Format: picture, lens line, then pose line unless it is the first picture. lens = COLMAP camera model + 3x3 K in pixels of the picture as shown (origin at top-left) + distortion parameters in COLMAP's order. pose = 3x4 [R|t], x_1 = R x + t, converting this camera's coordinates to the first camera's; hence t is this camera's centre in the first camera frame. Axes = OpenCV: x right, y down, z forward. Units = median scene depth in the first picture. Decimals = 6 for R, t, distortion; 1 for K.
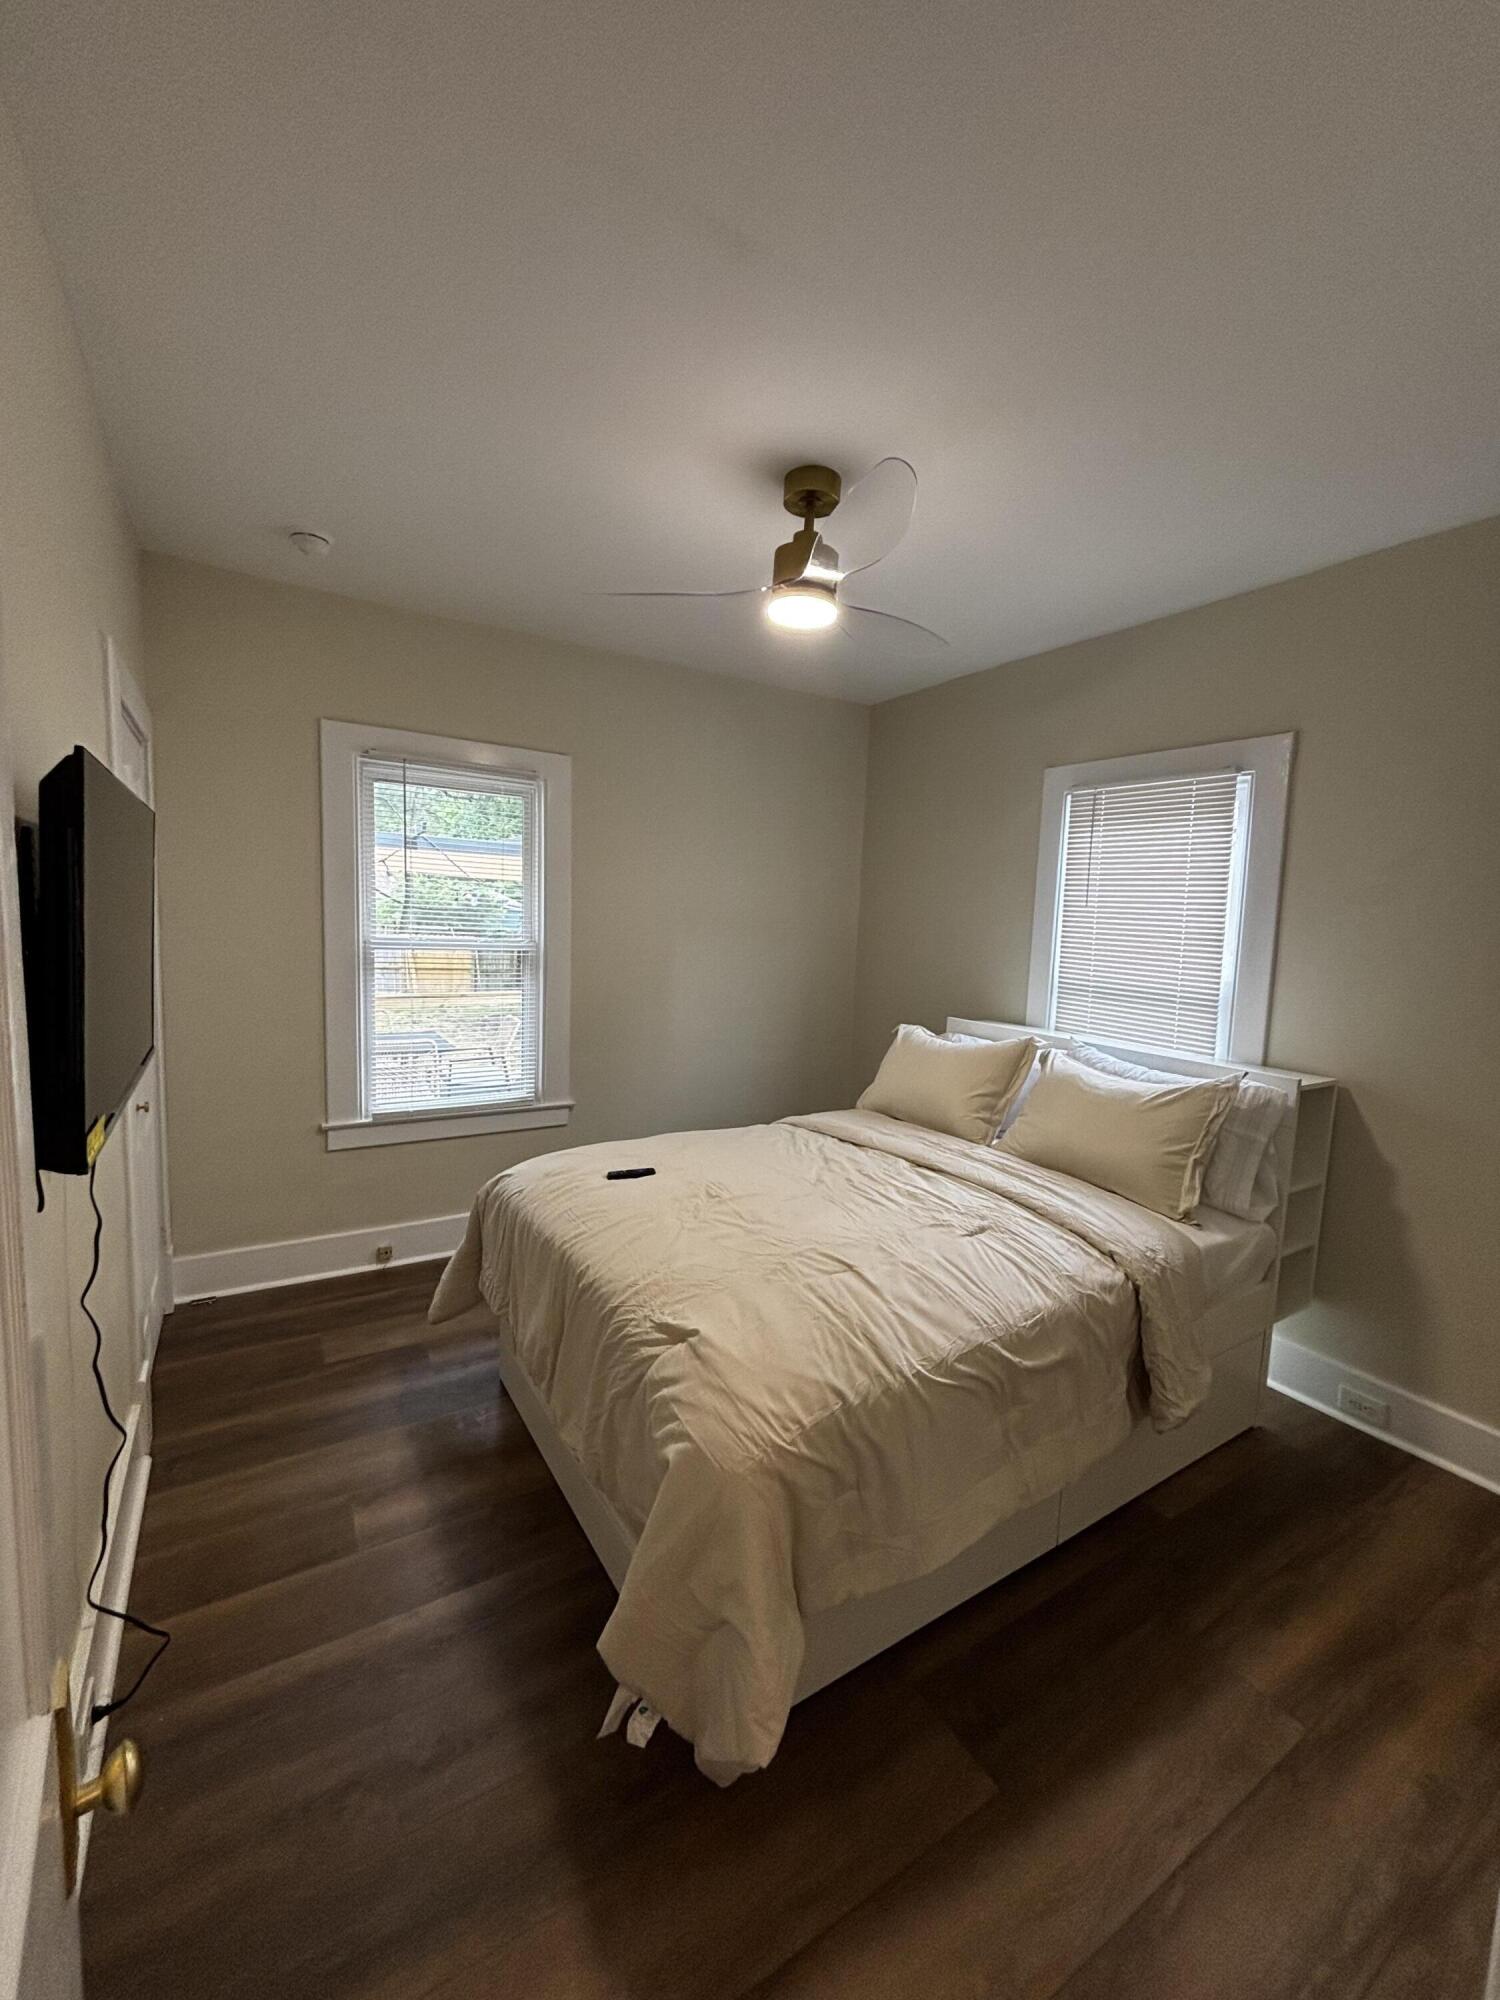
lens RADIAL K [[811.8, 0, 751.1], [0, 811.8, 1001.5], [0, 0, 1]] dist [0.026701, -0.013925]
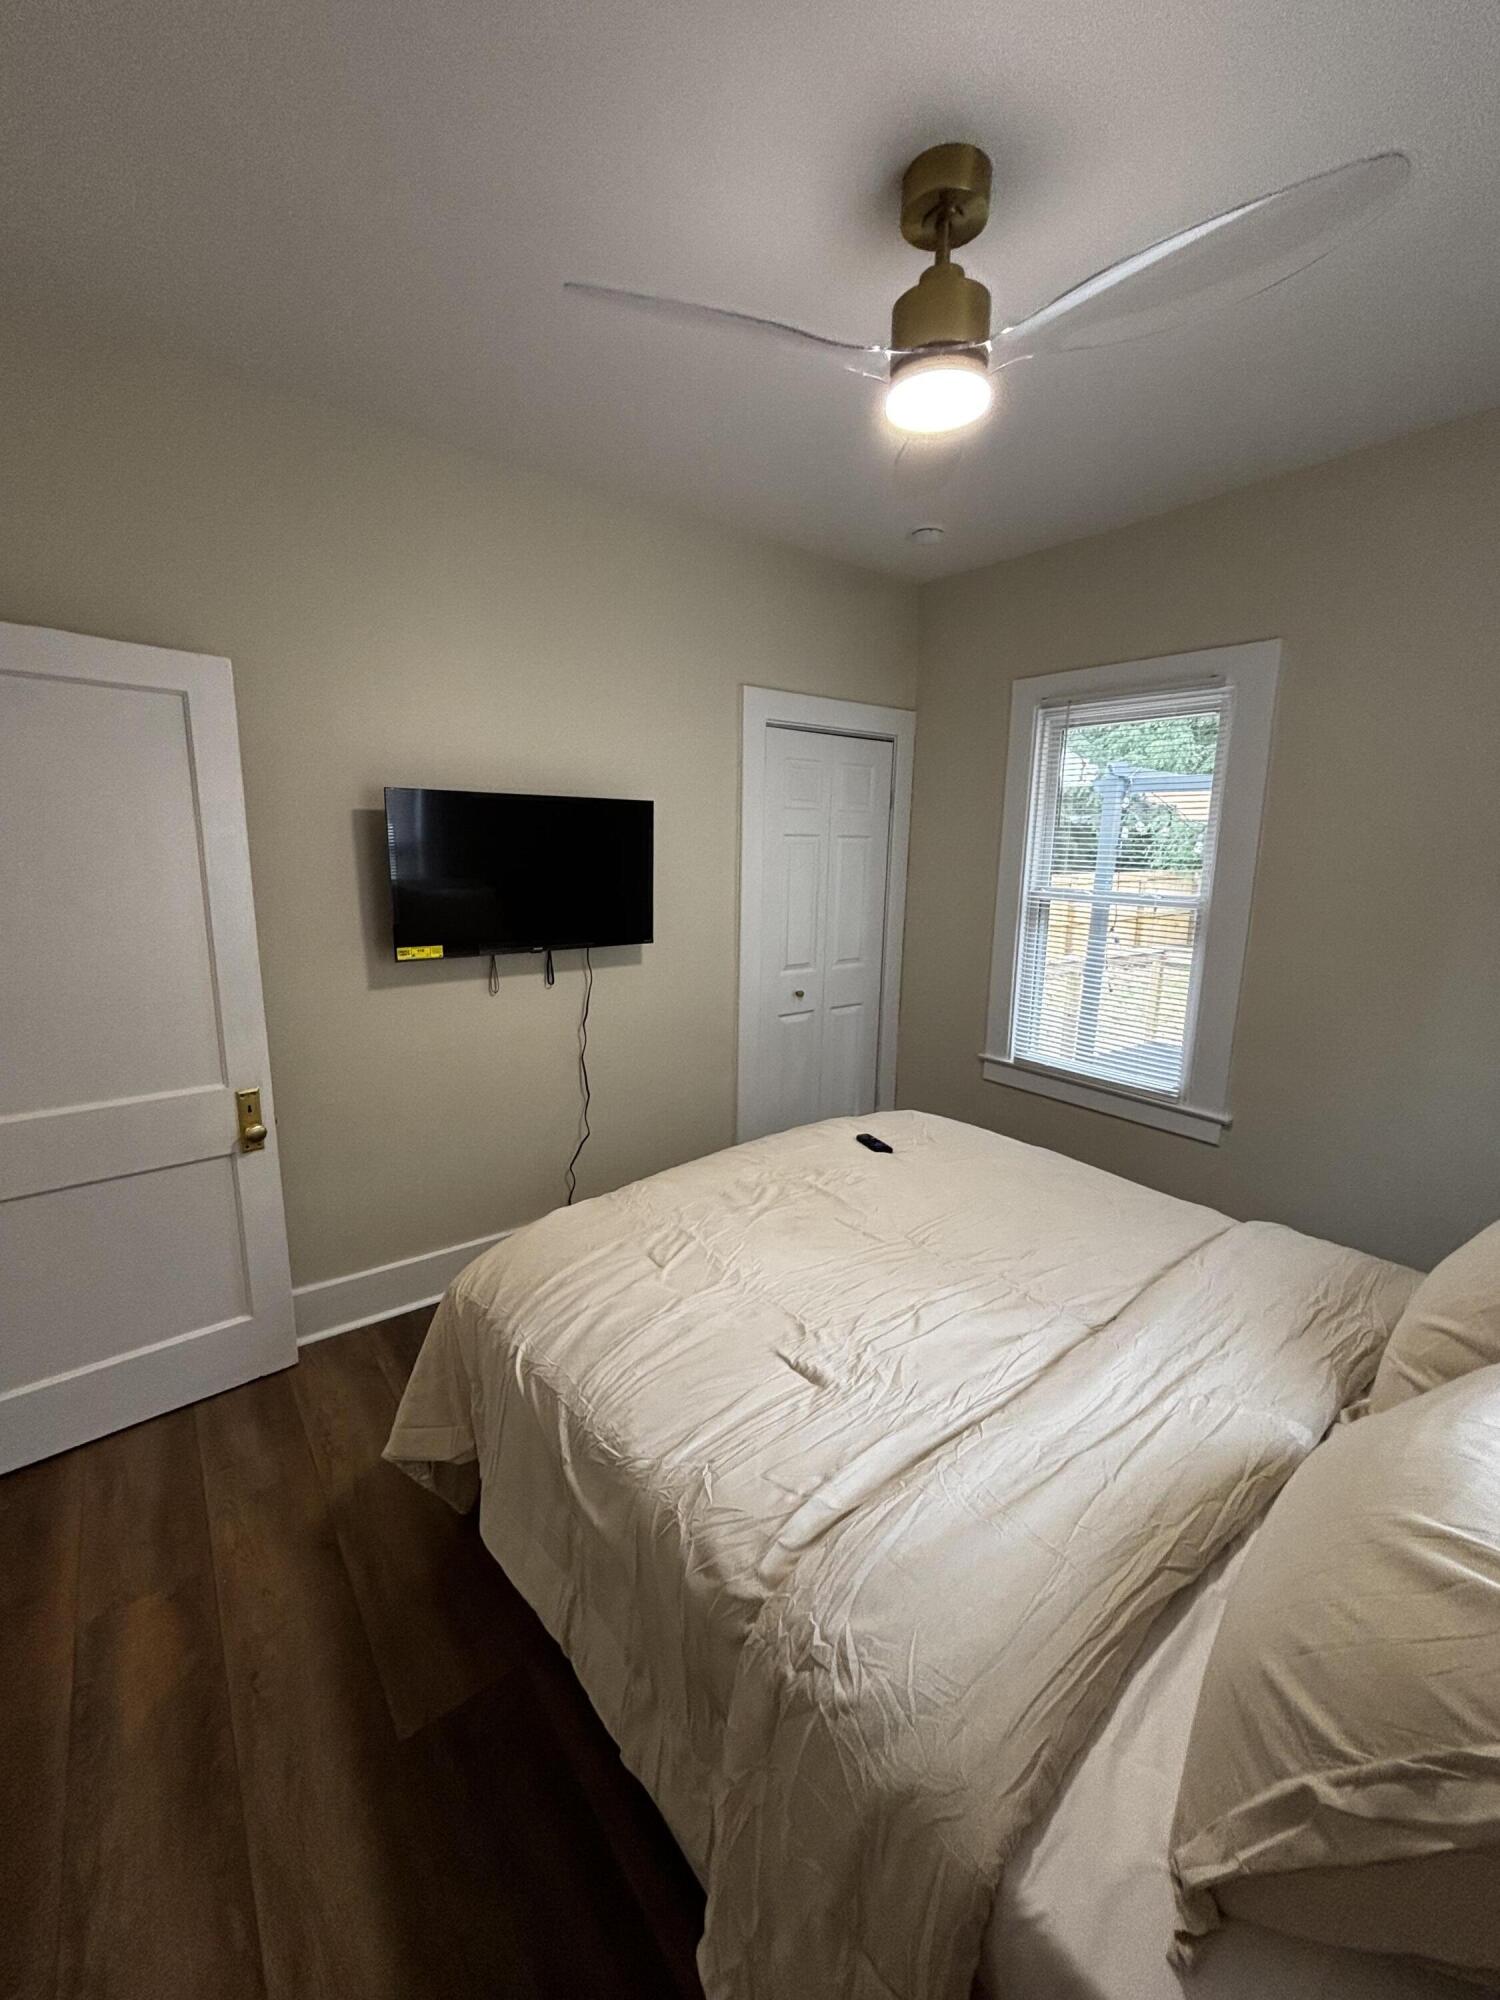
lens RADIAL K [[811.8, 0, 751.1], [0, 811.8, 1001.5], [0, 0, 1]] dist [0.026701, -0.013925]
pose [[0.086469, 0.154902, -0.984138, 0.566715], [-0.114862, 0.982801, 0.144599, -0.048427], [0.989611, 0.100536, 0.102774, 0.596189]]
